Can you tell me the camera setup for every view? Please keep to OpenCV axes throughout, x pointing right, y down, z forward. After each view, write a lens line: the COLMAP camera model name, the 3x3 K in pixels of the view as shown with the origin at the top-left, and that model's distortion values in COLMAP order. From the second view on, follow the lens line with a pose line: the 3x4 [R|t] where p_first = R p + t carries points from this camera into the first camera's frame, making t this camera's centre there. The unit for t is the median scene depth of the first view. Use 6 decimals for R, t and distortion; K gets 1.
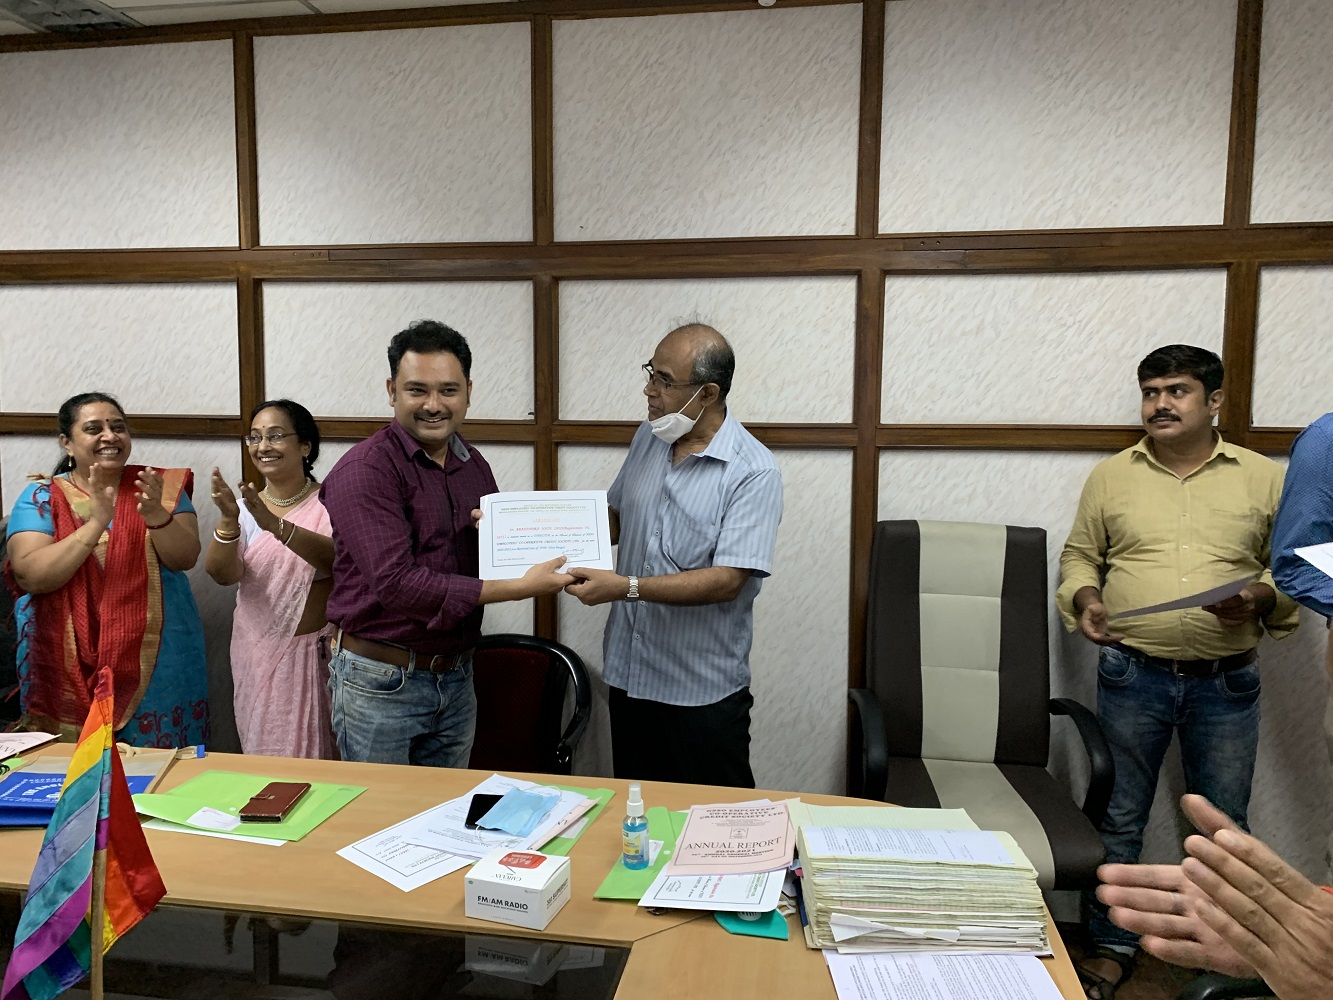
lens RADIAL K [[1056.0, 0, 663.1], [0, 1056.0, 483.8], [0, 0, 1]] dist [0.011529, -0.016139]
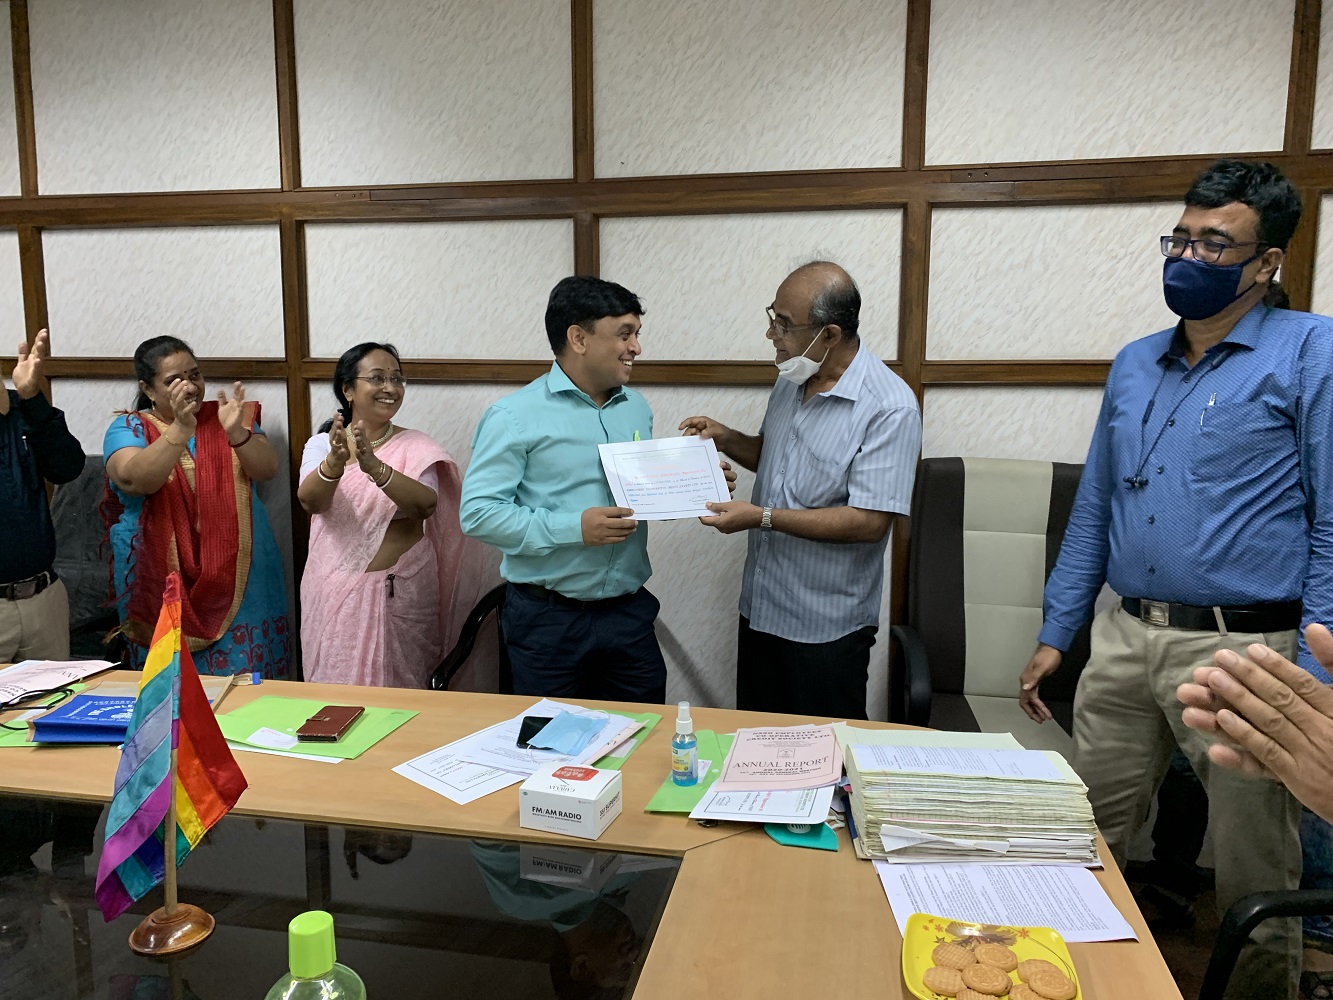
lens RADIAL K [[1056.0, 0, 661.2], [0, 1056.0, 489.1], [0, 0, 1]] dist [0.011529, -0.016139]
pose [[0.999456, -0.001086, -0.032969, -0.008932], [0.002469, 0.999116, 0.041958, 0.021930], [0.032894, -0.042016, 0.998575, -0.001465]]
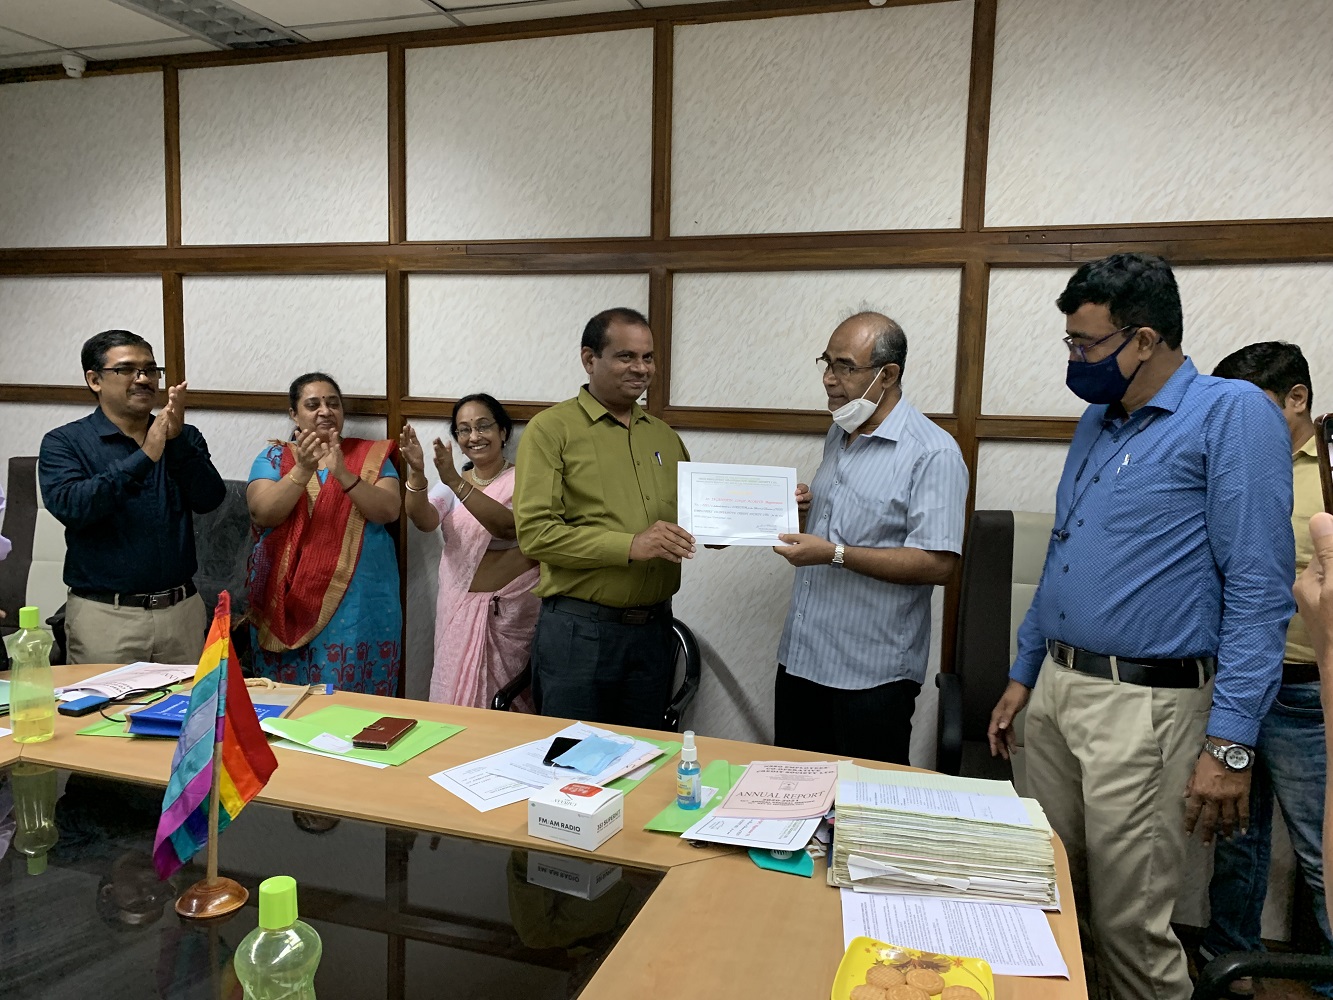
lens RADIAL K [[1056.0, 0, 672.3], [0, 1056.0, 492.7], [0, 0, 1]] dist [0.011529, -0.016139]
pose [[0.988954, 0.032062, -0.144715, 0.063681], [-0.030241, 0.999434, 0.014766, 0.012076], [0.145106, -0.010227, 0.989363, -0.049730]]
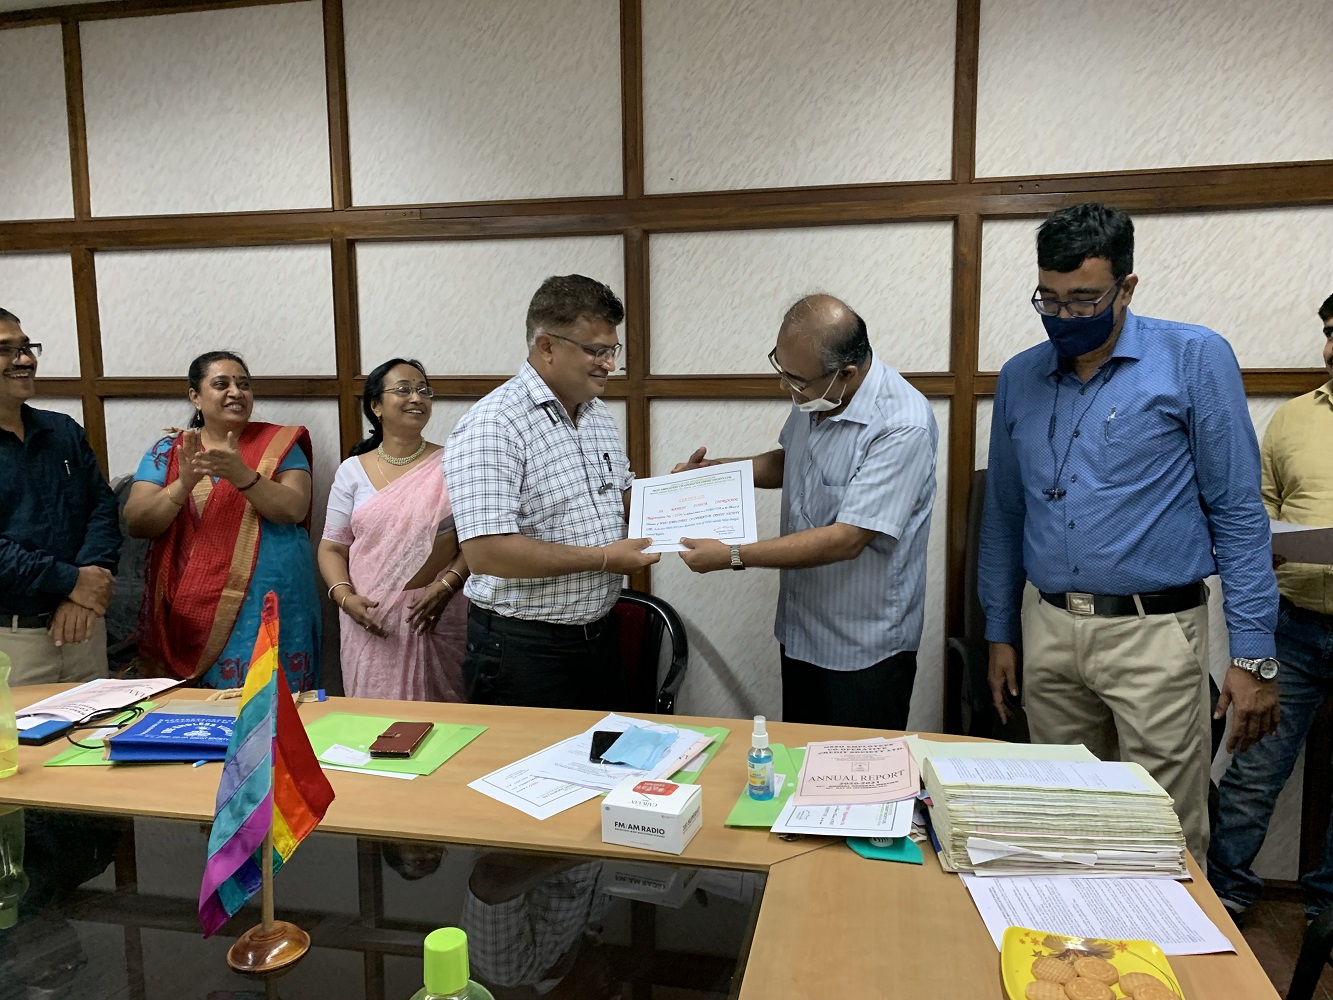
lens RADIAL K [[1056.0, 0, 674.9], [0, 1056.0, 489.6], [0, 0, 1]] dist [0.011529, -0.016139]
pose [[0.999060, -0.010683, -0.042001, -0.037885], [0.011965, 0.999467, 0.030376, 0.020405], [0.041654, -0.030850, 0.998656, -0.005195]]
